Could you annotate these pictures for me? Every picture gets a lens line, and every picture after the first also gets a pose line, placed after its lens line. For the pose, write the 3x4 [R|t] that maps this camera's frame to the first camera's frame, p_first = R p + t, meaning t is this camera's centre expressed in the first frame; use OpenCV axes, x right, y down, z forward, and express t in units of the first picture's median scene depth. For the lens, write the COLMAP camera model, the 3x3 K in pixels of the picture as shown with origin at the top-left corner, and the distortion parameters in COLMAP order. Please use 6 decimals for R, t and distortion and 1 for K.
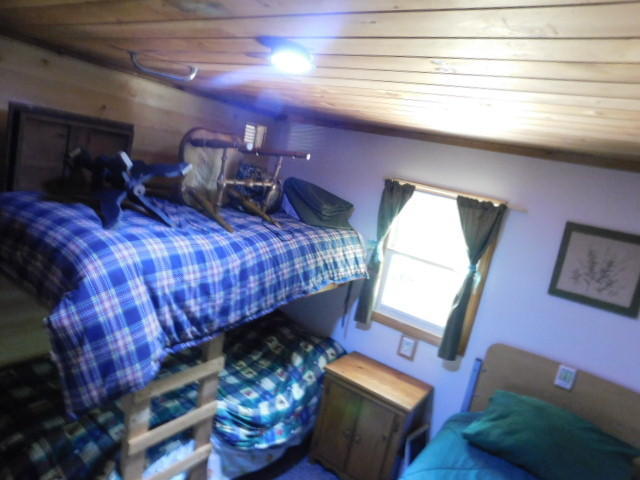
lens RADIAL K [[423.6, 0, 320.0], [0, 423.6, 240.0], [0, 0, 1]] dist [-0.045784, 0.000929]
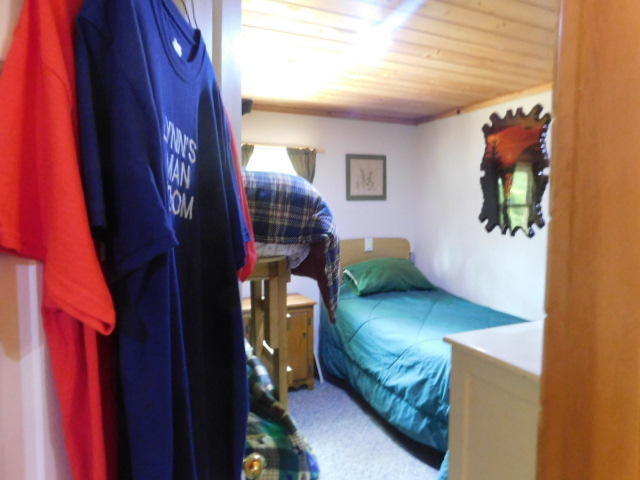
lens RADIAL K [[423.6, 0, 320.0], [0, 423.6, 240.0], [0, 0, 1]] dist [-0.045784, 0.000929]
pose [[0.511150, -0.255398, 0.820669, -0.918990], [0.252940, 0.957246, 0.140360, 0.020242], [-0.821430, 0.135835, 0.553897, 0.207631]]
